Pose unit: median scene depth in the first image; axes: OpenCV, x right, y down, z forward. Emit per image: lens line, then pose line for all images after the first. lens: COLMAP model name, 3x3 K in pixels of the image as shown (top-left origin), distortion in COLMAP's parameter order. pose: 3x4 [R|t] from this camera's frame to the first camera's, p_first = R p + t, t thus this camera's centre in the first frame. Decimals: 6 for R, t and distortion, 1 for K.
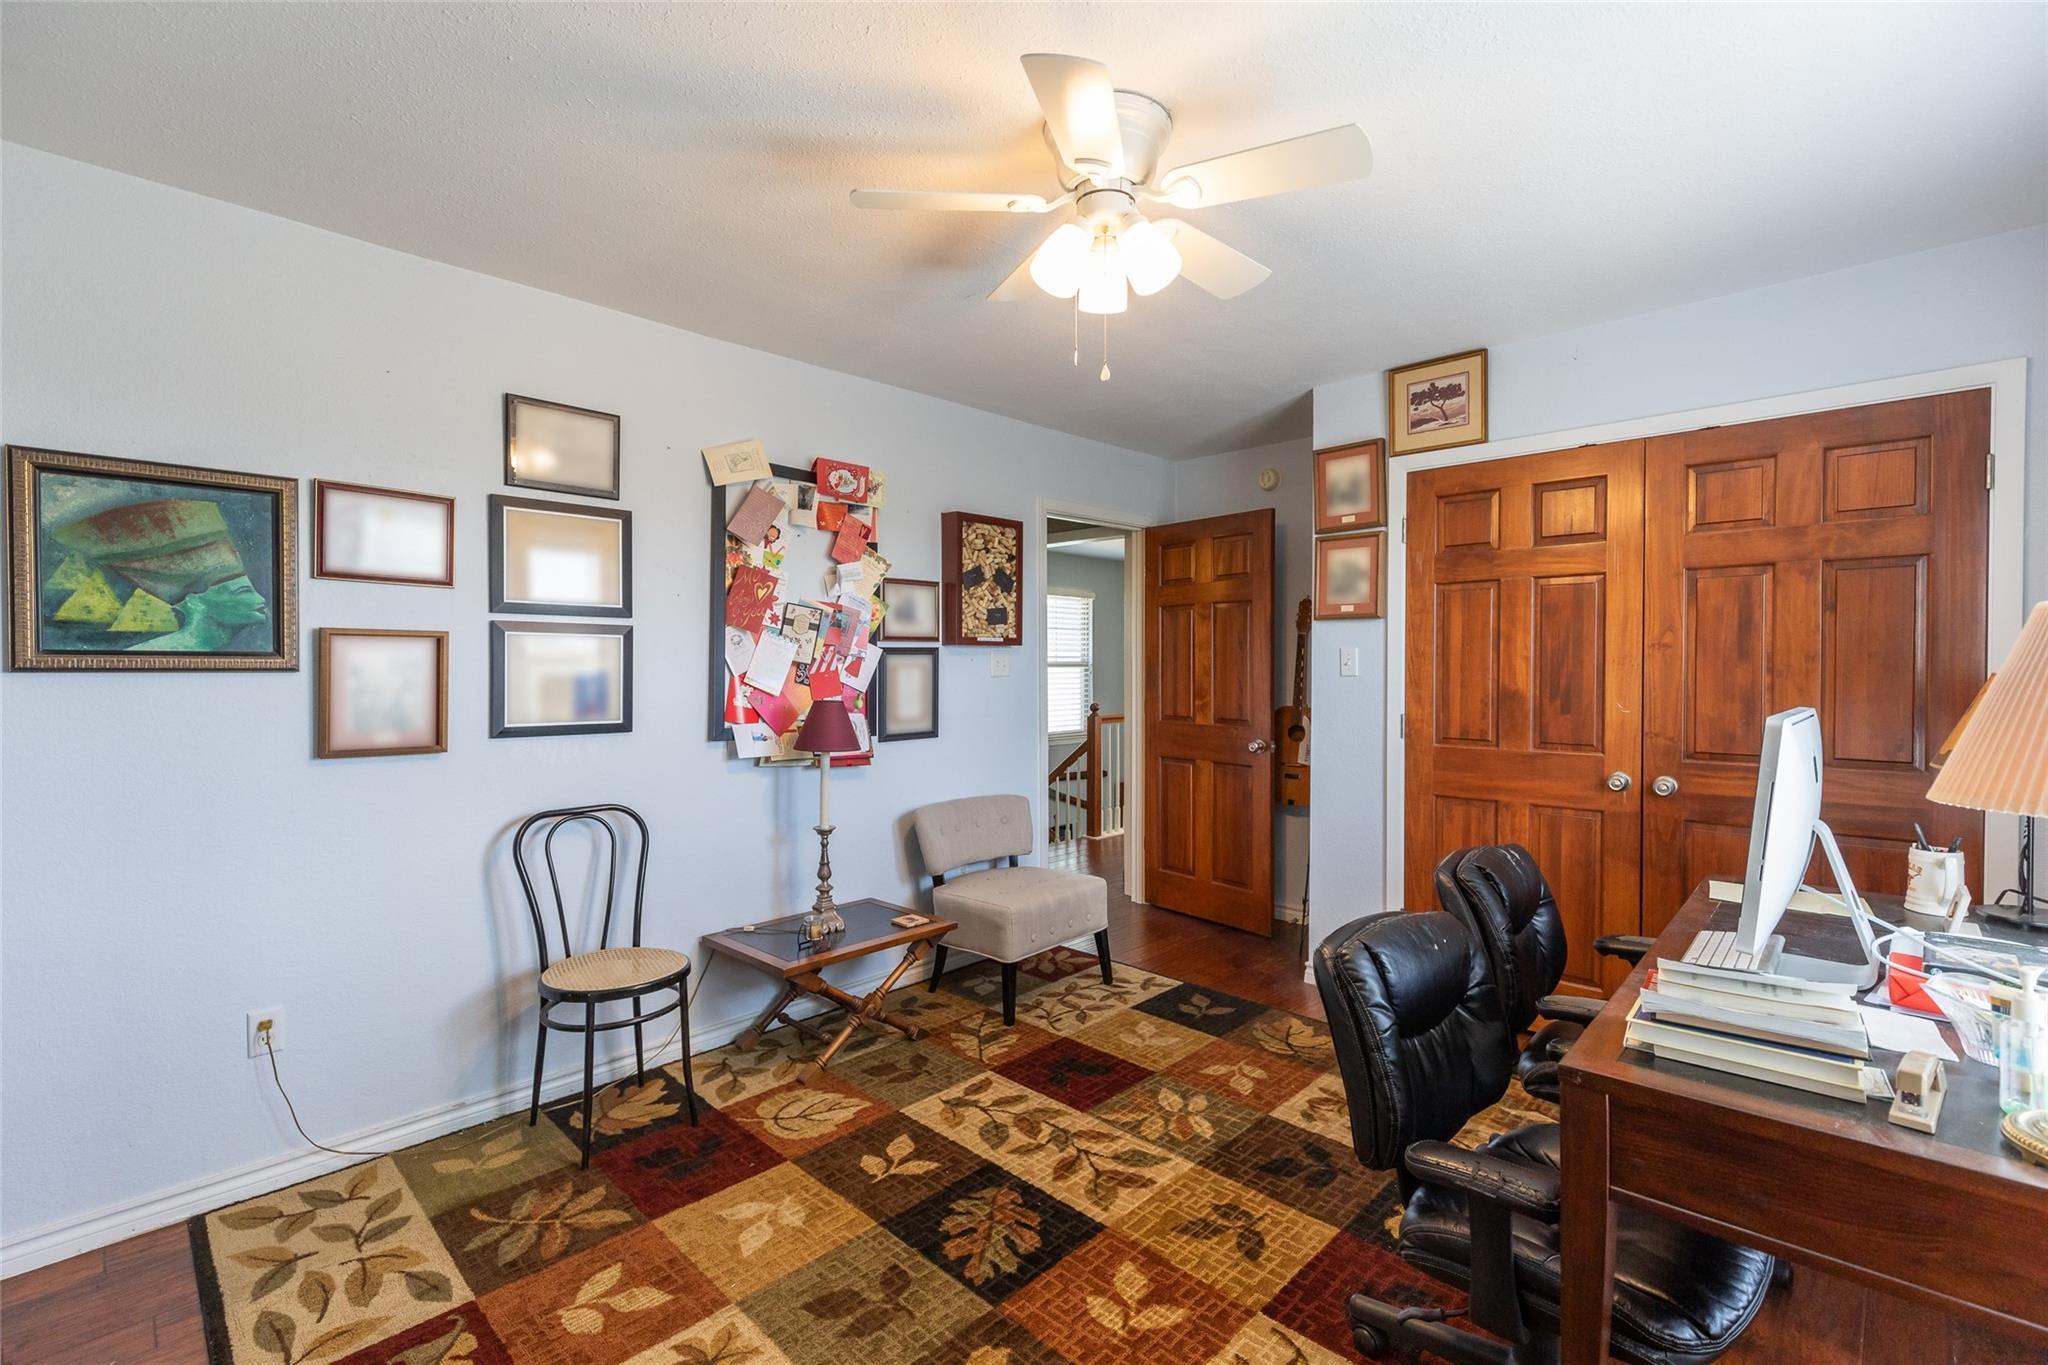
lens RADIAL K [[914.6, 0, 1021.8], [0, 914.6, 678.7], [0, 0, 1]] dist [0.000481, -0.000072]
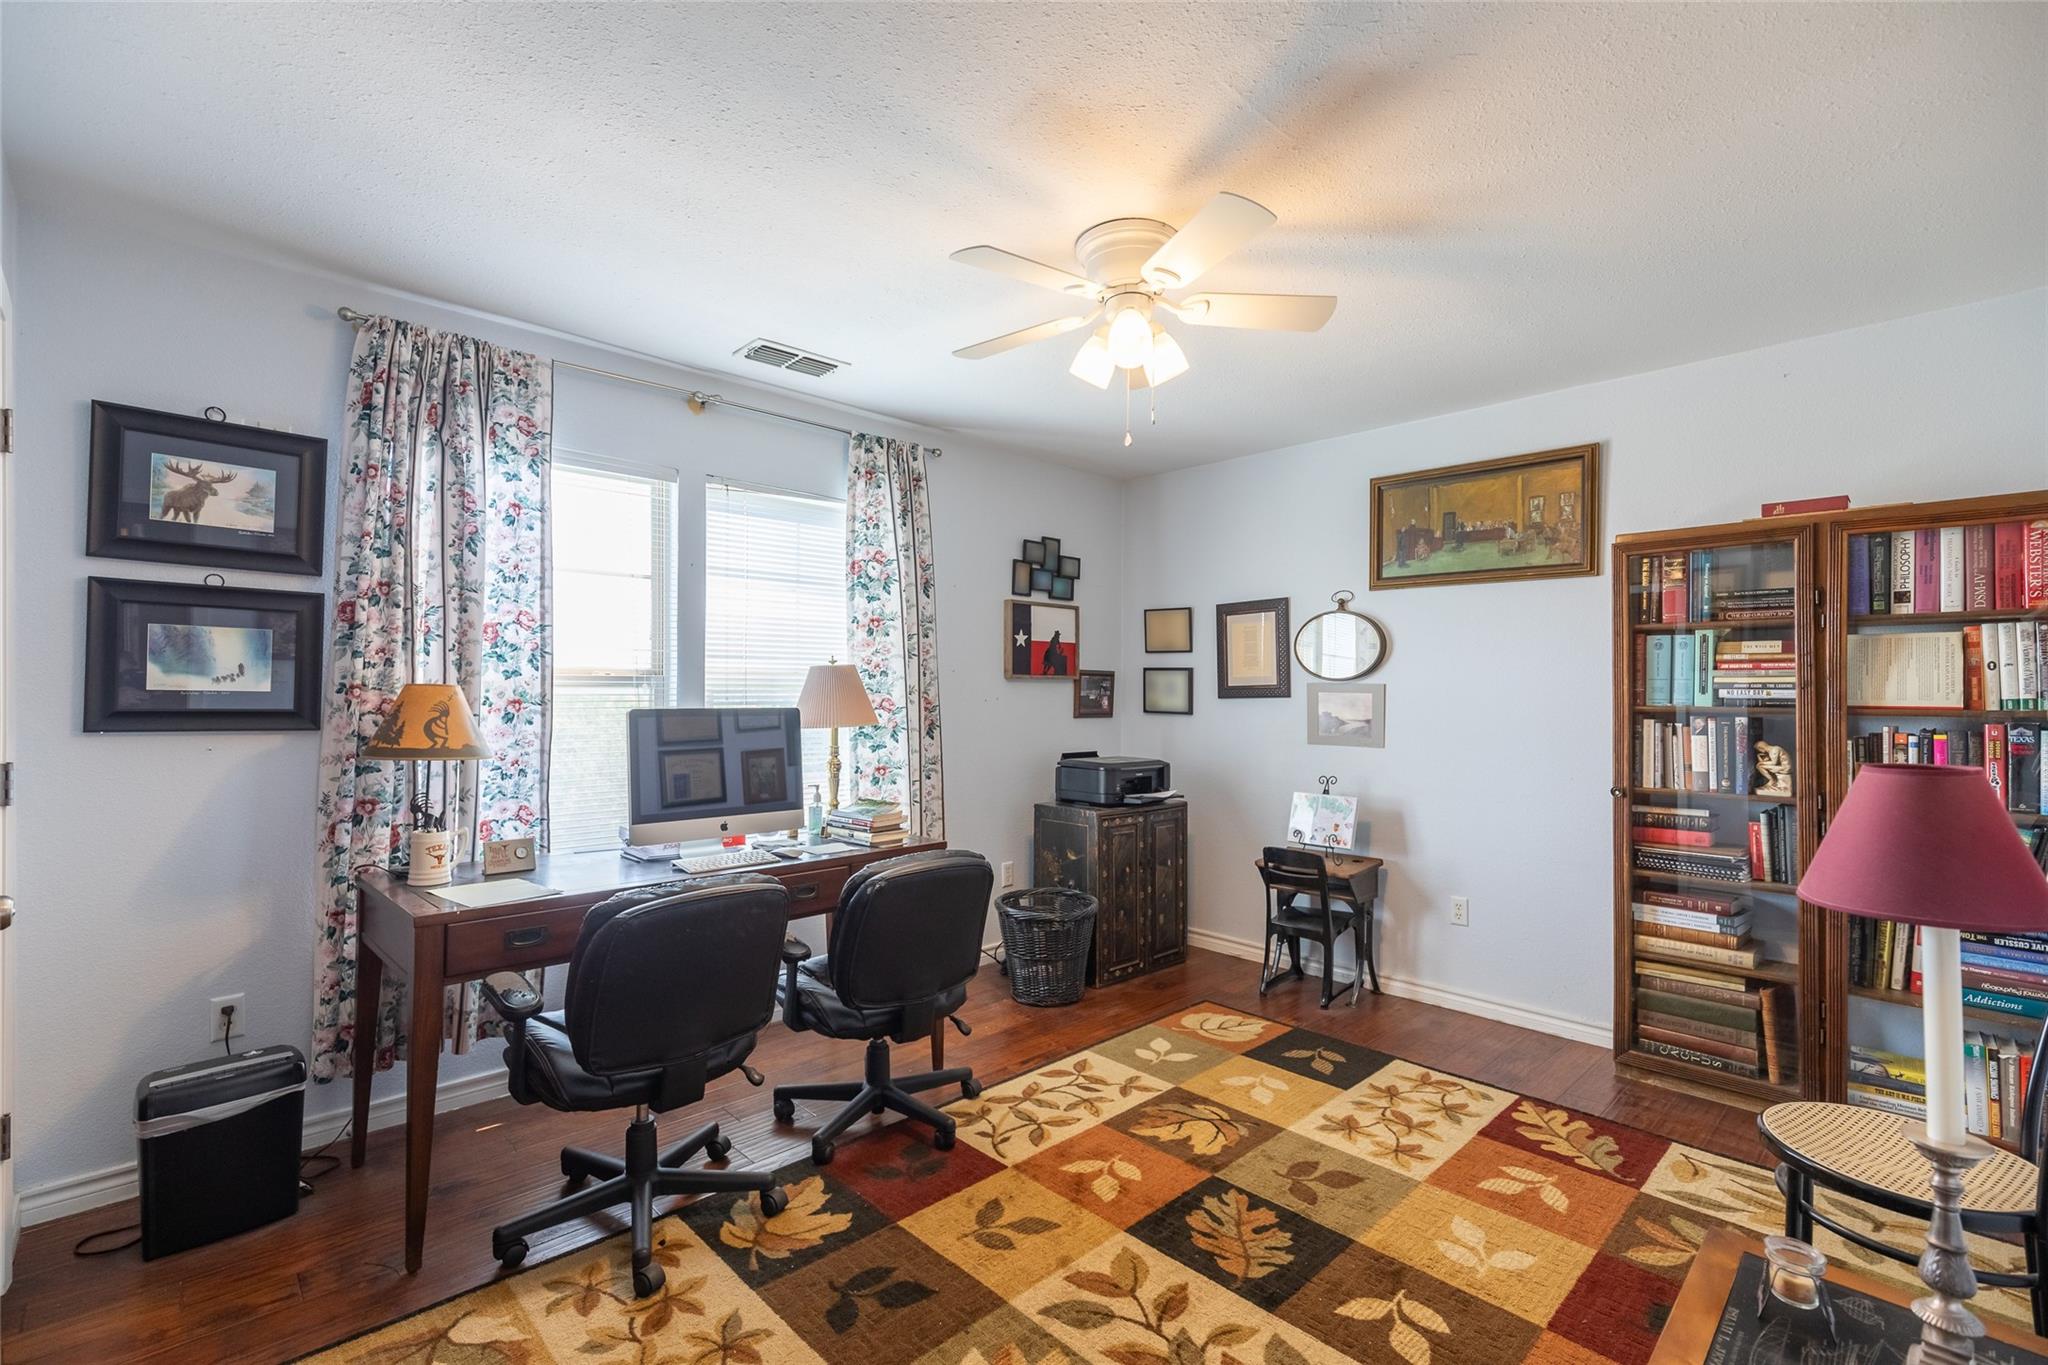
lens RADIAL K [[914.6, 0, 1025.3], [0, 914.6, 680.5], [0, 0, 1]] dist [0.000481, -0.000072]
pose [[-0.999432, -0.003753, 0.033497, 0.170508], [-0.003771, 0.999993, -0.000486, -0.005833], [-0.033495, -0.000612, -0.999439, 2.016168]]
